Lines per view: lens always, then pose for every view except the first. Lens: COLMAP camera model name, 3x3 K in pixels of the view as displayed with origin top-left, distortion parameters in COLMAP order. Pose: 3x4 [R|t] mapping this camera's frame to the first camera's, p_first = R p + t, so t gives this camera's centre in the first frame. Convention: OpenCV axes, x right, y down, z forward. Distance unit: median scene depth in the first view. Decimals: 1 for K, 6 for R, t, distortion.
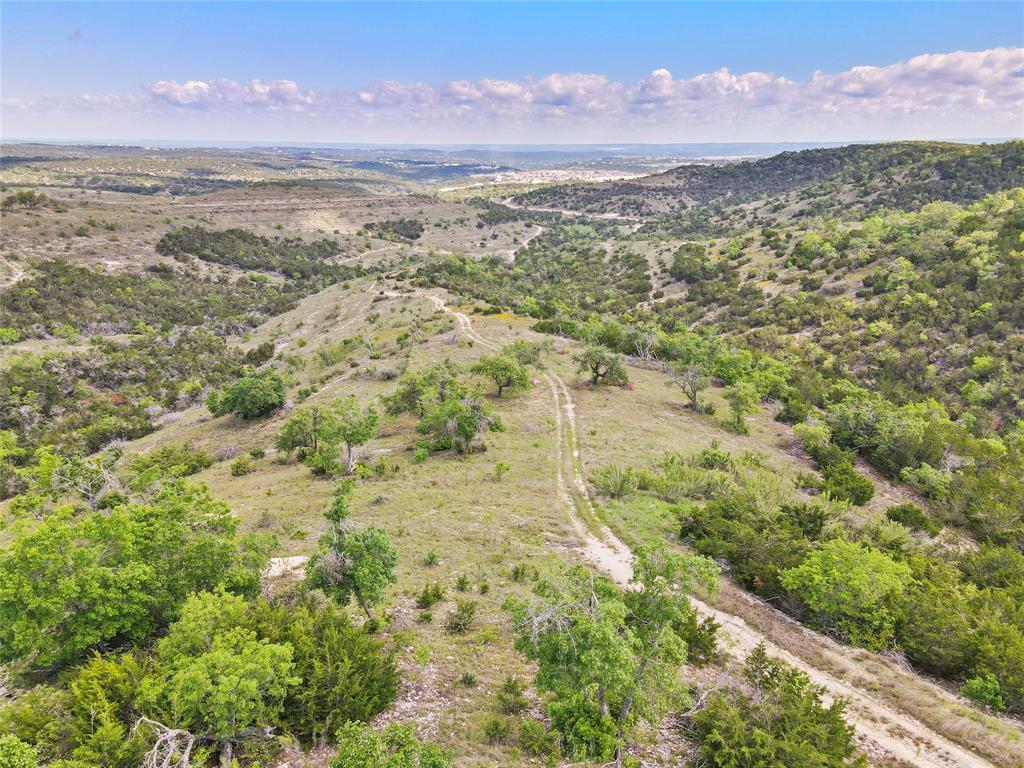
lens RADIAL K [[731.7, 0, 514.6], [0, 731.7, 376.9], [0, 0, 1]] dist [0.103196, -0.023419]
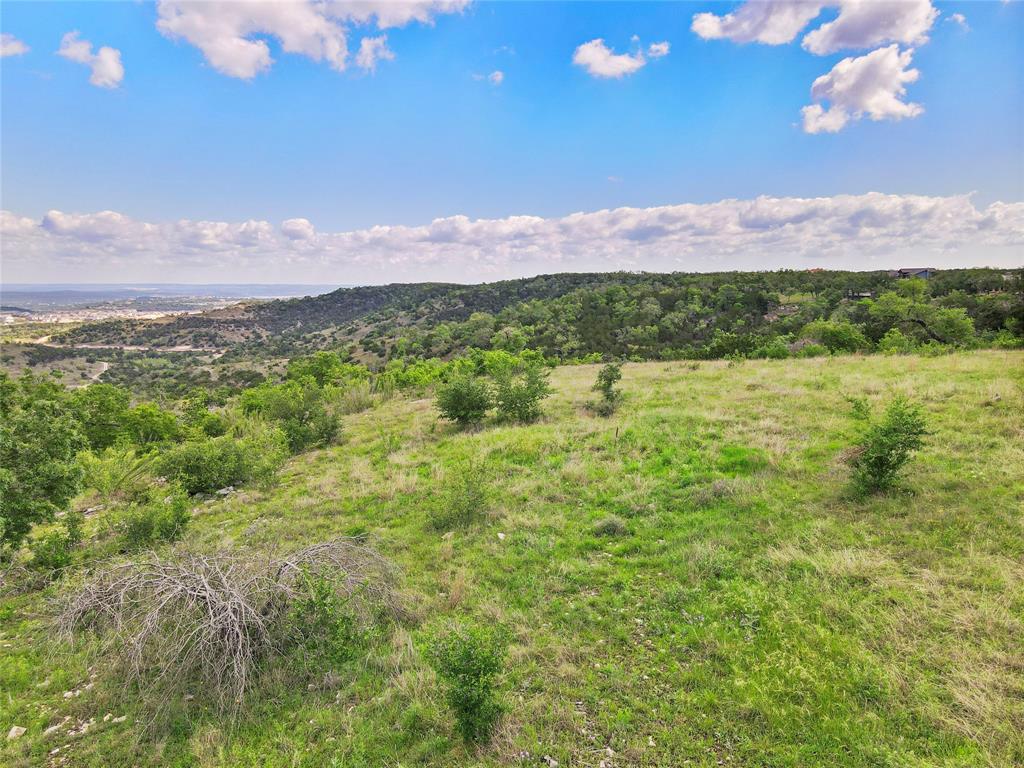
lens RADIAL K [[731.7, 0, 515.1], [0, 731.7, 378.1], [0, 0, 1]] dist [0.103196, -0.023419]
pose [[0.834035, -0.080374, 0.545826, -0.095598], [0.175912, 0.976435, -0.125016, 0.047845], [-0.522916, 0.200285, 0.828519, -0.106848]]
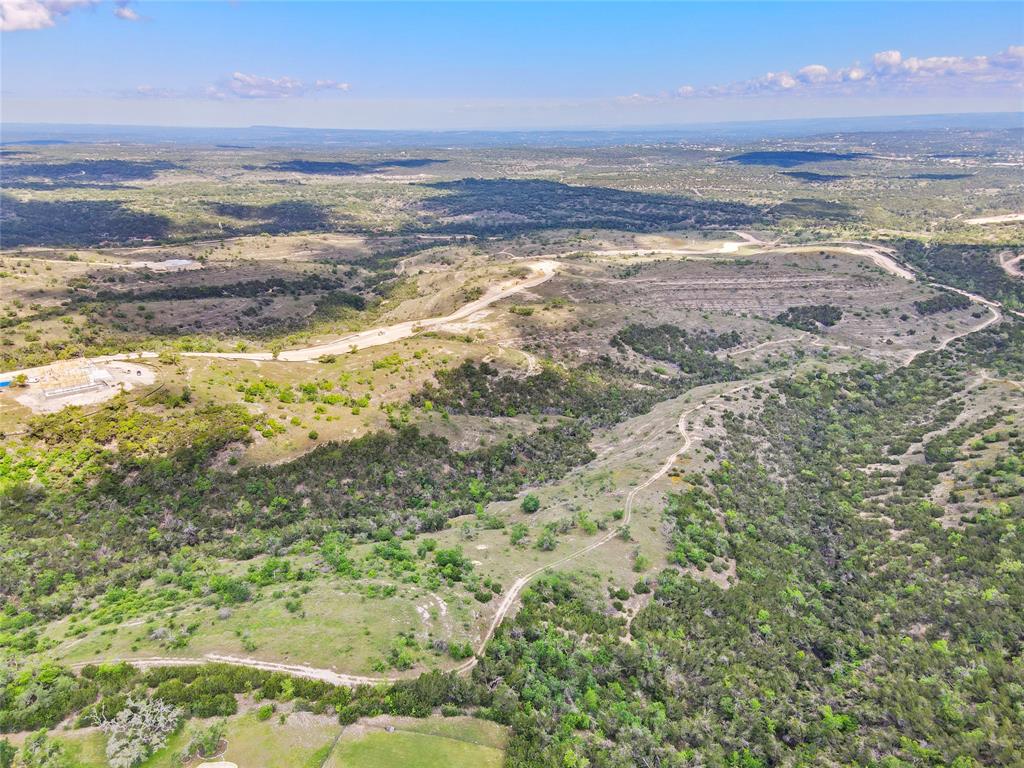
lens RADIAL K [[731.7, 0, 515.0], [0, 731.7, 378.8], [0, 0, 1]] dist [0.103196, -0.023419]
pose [[0.766644, 0.202970, -0.609147, 0.318240], [-0.183767, 0.978395, 0.094725, -0.178370], [0.615212, 0.039321, 0.787380, -0.350697]]
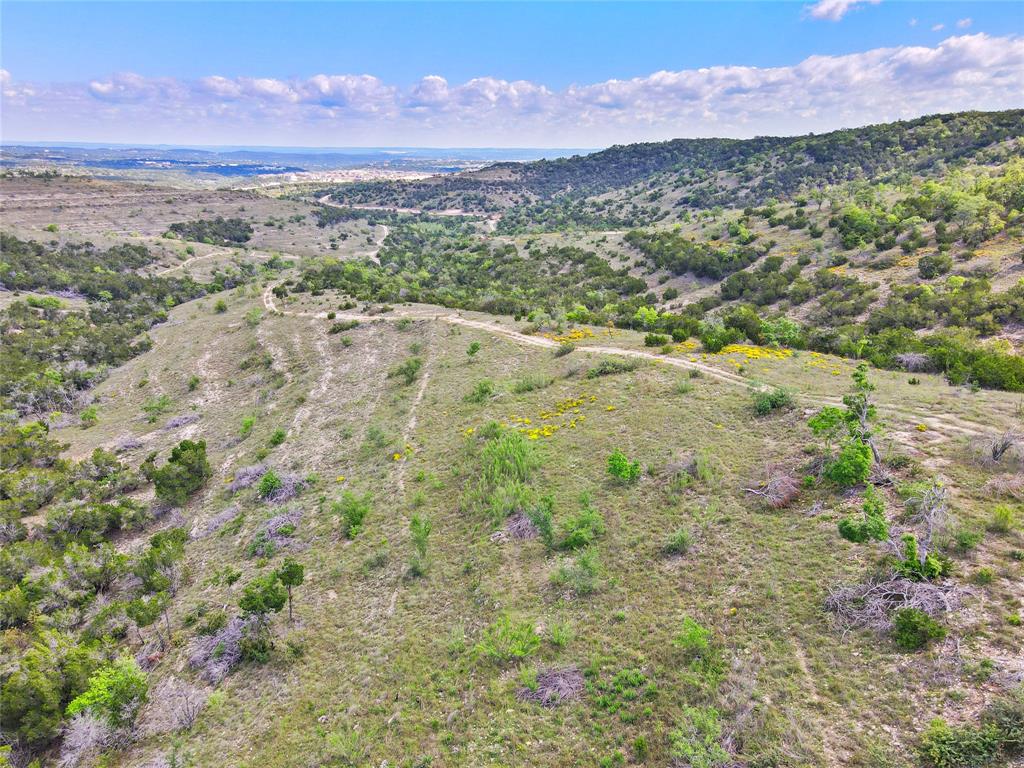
lens RADIAL K [[731.7, 0, 516.3], [0, 731.7, 377.0], [0, 0, 1]] dist [0.103196, -0.023419]
pose [[0.959880, -0.086584, 0.266709, -0.112481], [0.087949, 0.996101, 0.006845, -0.031031], [-0.266262, 0.016887, 0.963753, 0.213439]]
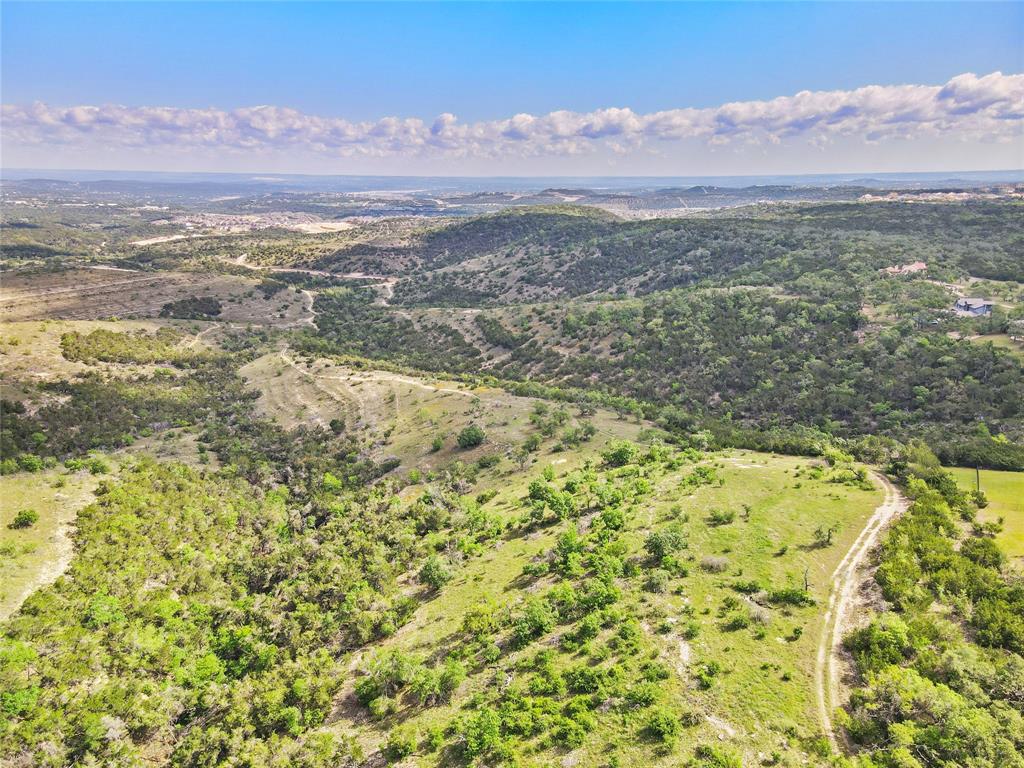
lens RADIAL K [[731.7, 0, 515.9], [0, 731.7, 378.0], [0, 0, 1]] dist [0.103196, -0.023419]
pose [[0.905301, -0.115518, 0.408762, -0.280243], [0.129546, 0.991551, -0.006694, -0.032888], [-0.404535, 0.059013, 0.912617, -0.326214]]
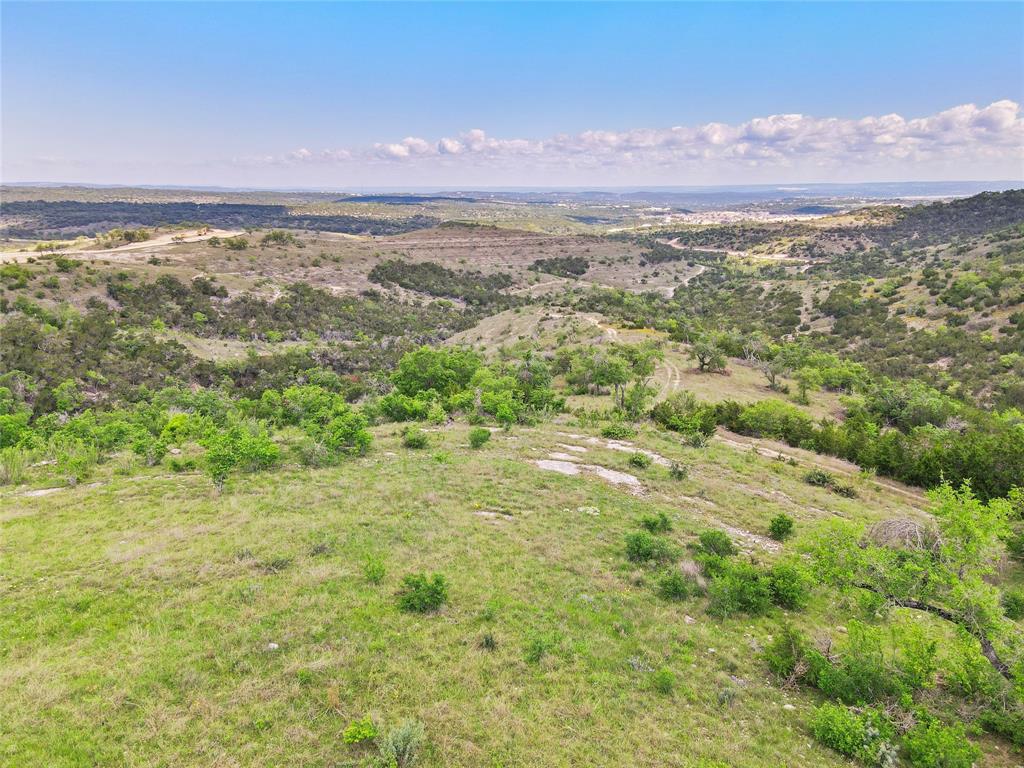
lens RADIAL K [[731.7, 0, 511.8], [0, 731.7, 373.8], [0, 0, 1]] dist [0.103196, -0.023419]
pose [[0.974233, 0.054485, -0.218866, 0.015188], [-0.066748, 0.996565, -0.049027, 0.023708], [0.215443, 0.062373, 0.974522, -0.086948]]
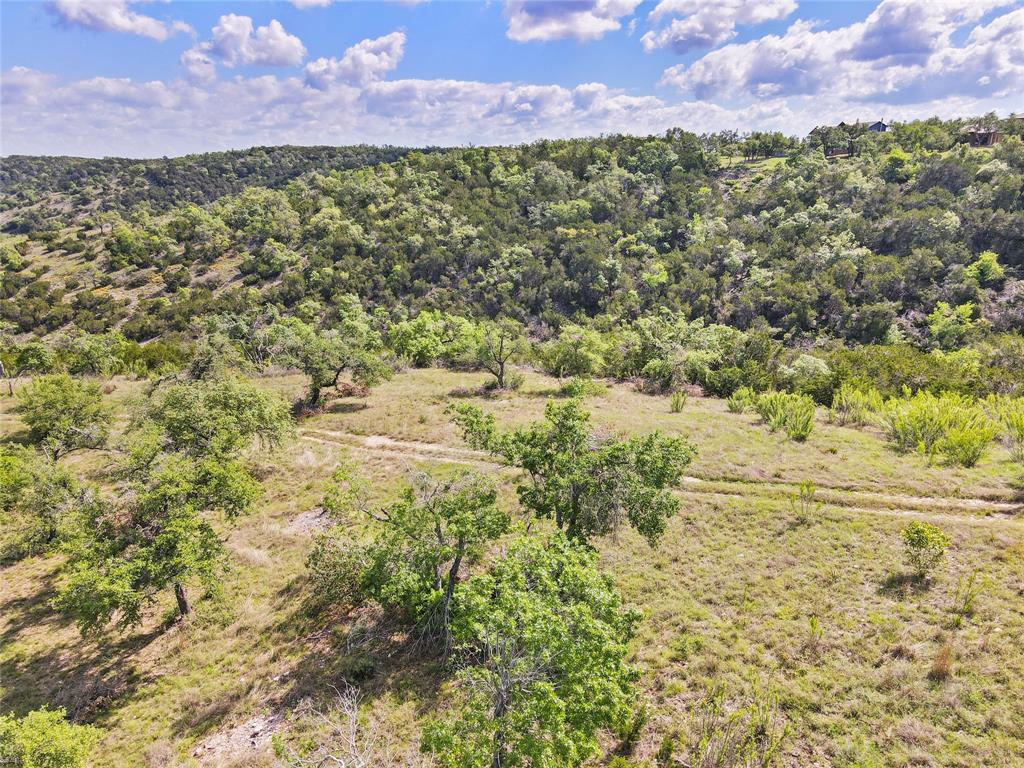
lens RADIAL K [[731.7, 0, 510.1], [0, 731.7, 385.5], [0, 0, 1]] dist [0.103196, -0.023419]
pose [[0.536791, -0.239968, 0.808870, -0.057155], [0.257753, 0.959509, 0.113606, -0.006167], [-0.803380, 0.147506, 0.576908, 0.128211]]
